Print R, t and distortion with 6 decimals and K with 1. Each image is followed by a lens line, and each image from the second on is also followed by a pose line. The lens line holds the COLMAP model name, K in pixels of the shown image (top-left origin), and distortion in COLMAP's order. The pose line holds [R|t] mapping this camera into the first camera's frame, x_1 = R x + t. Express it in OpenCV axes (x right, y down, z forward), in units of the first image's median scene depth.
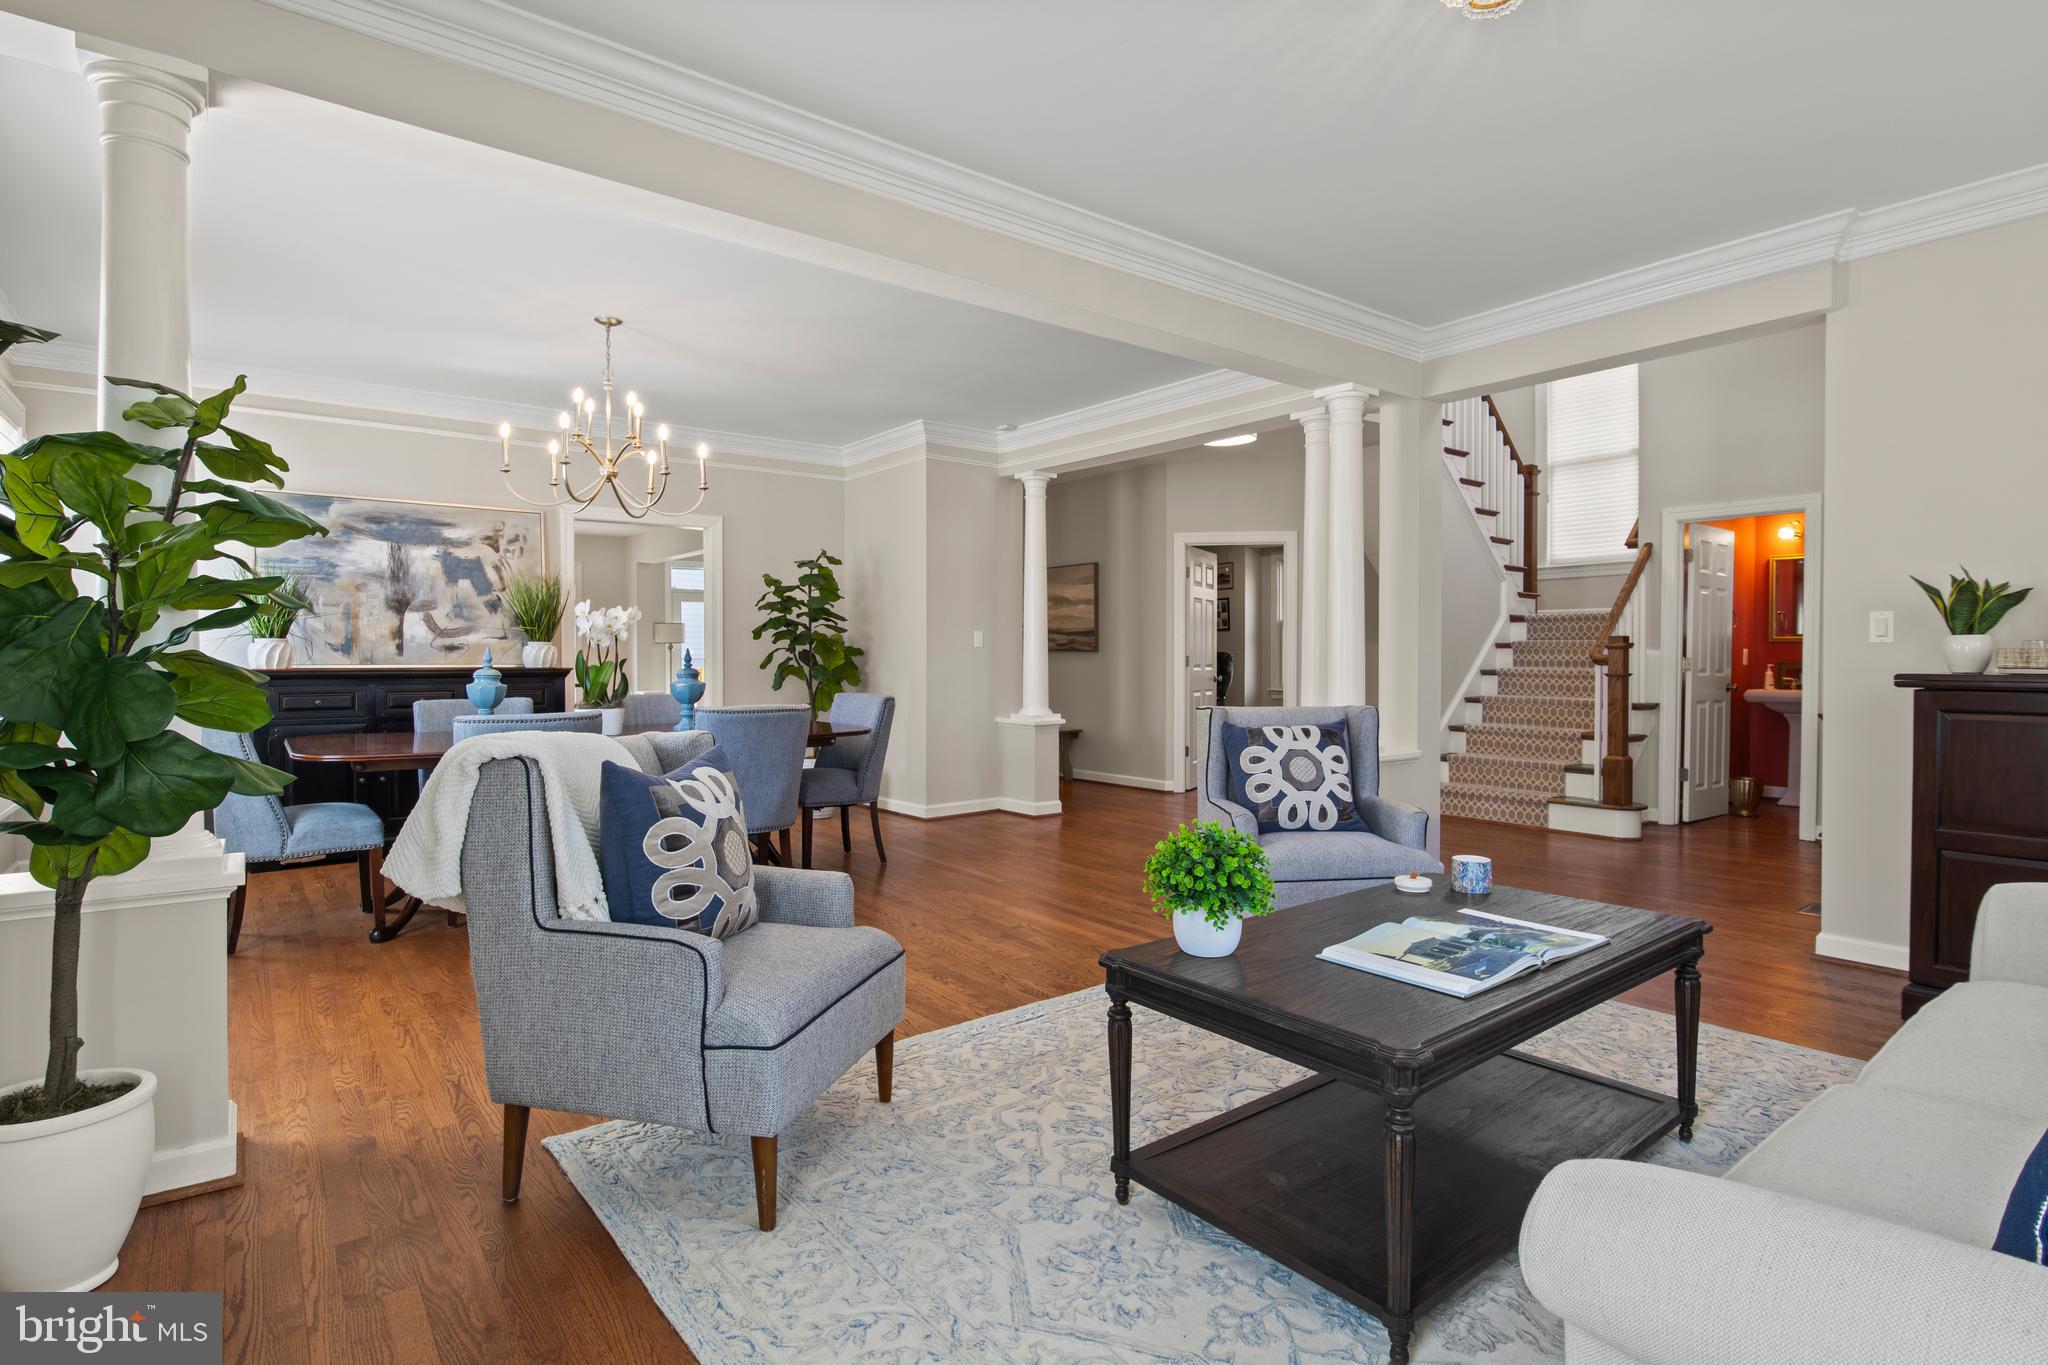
lens RADIAL K [[1028.4, 0, 1021.8], [0, 1028.4, 665.8], [0, 0, 1]] dist [0.002676, 0.000313]
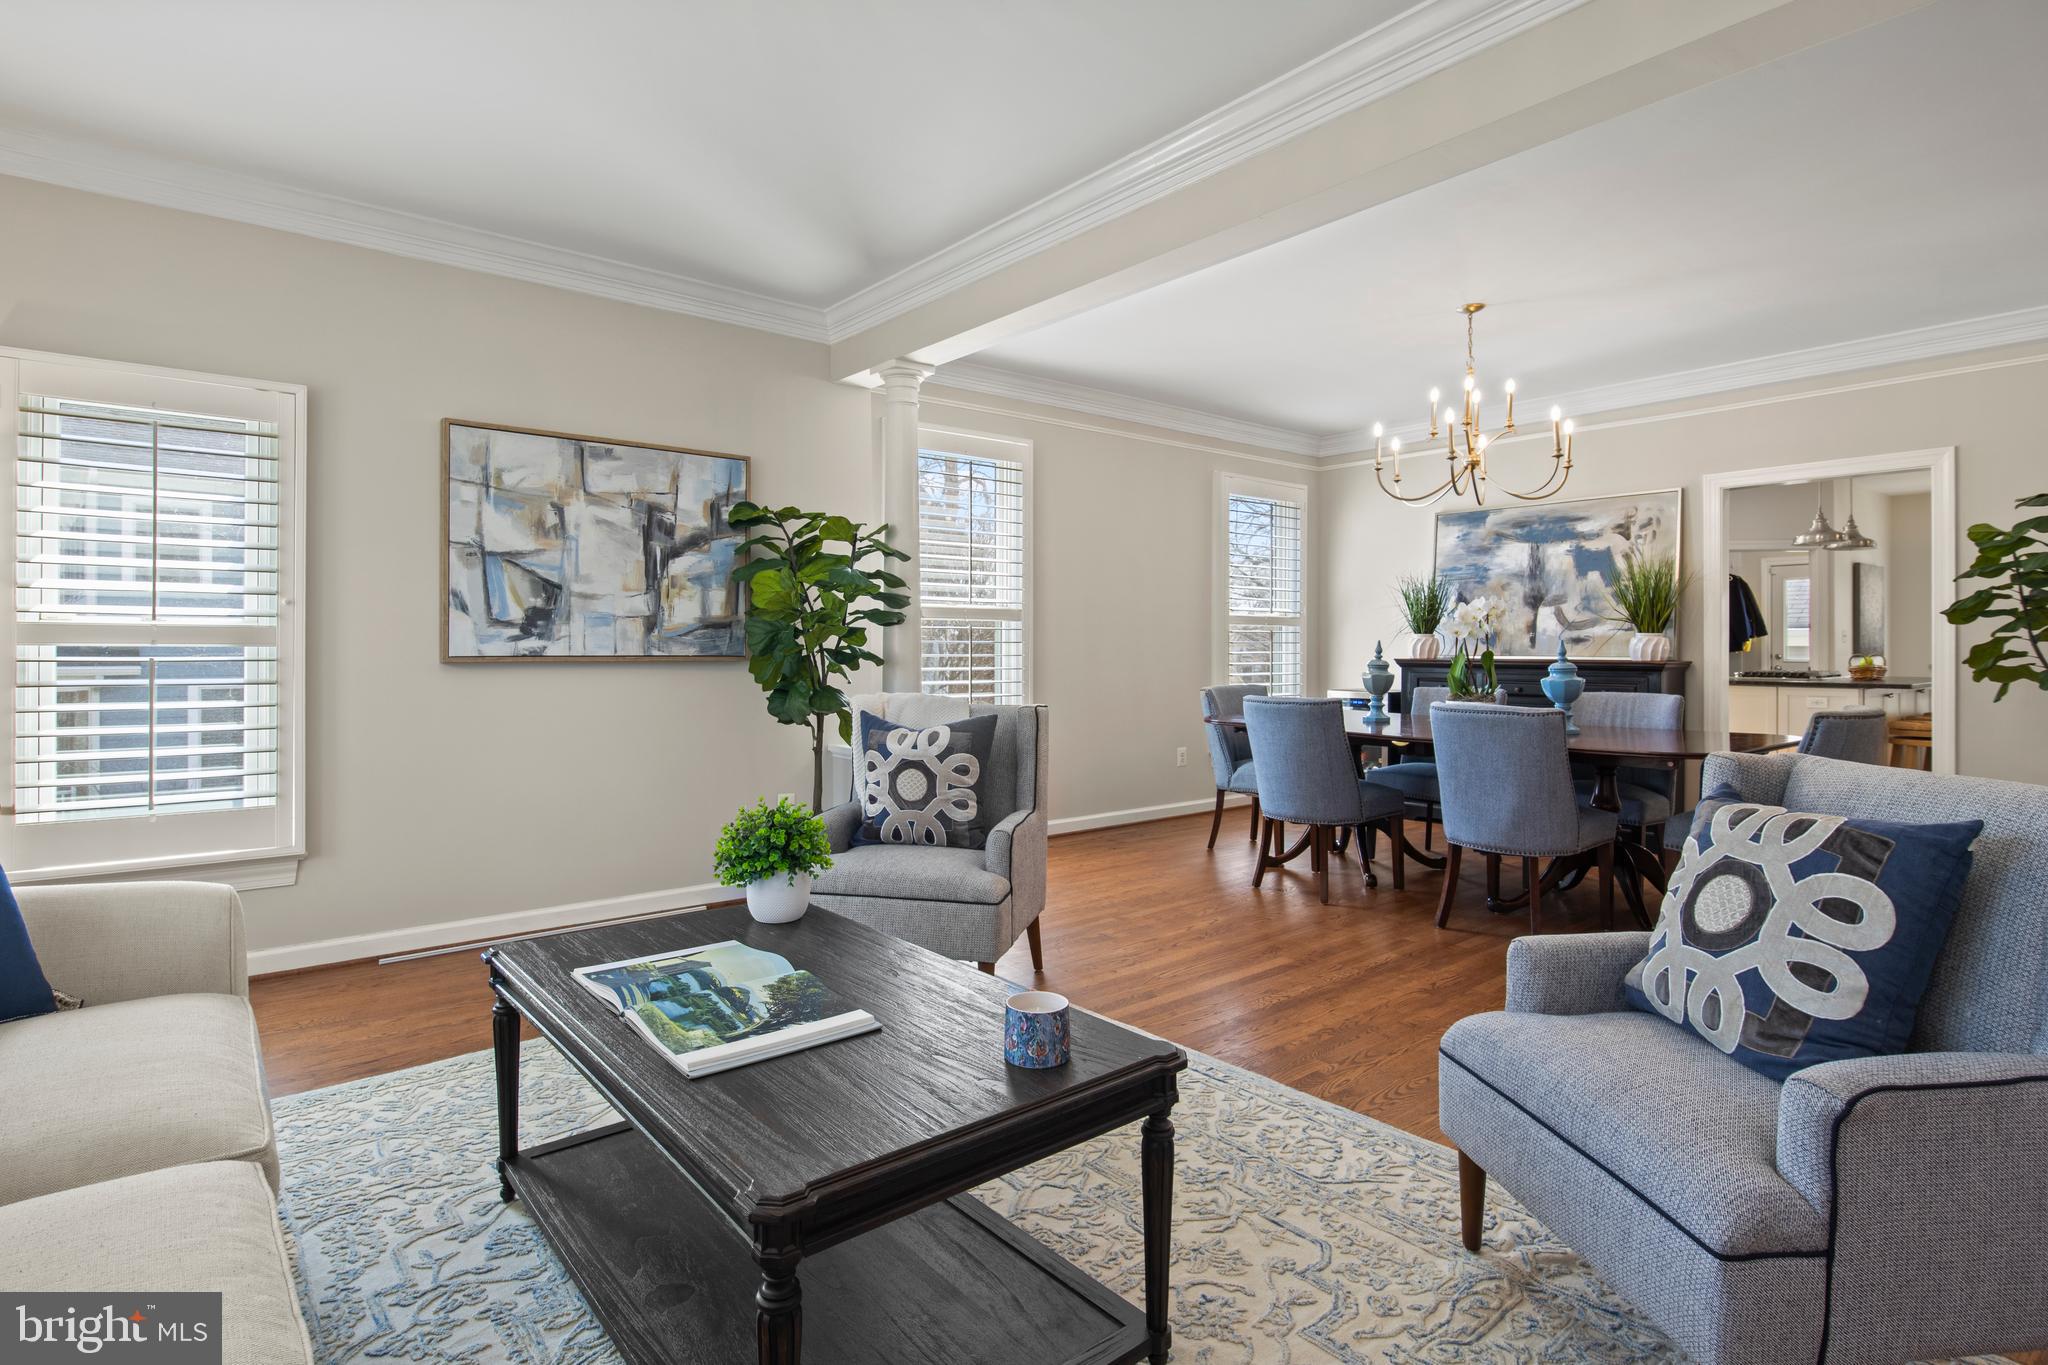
lens RADIAL K [[1031.9, 0, 1018.2], [0, 1031.9, 657.1], [0, 0, 1]] dist [-0.004976, 0.000196]
pose [[0.027445, 0.008449, -0.999588, 0.452676], [-0.011188, 0.999904, 0.008145, -0.002919], [0.999561, 0.010960, 0.027537, 0.427095]]
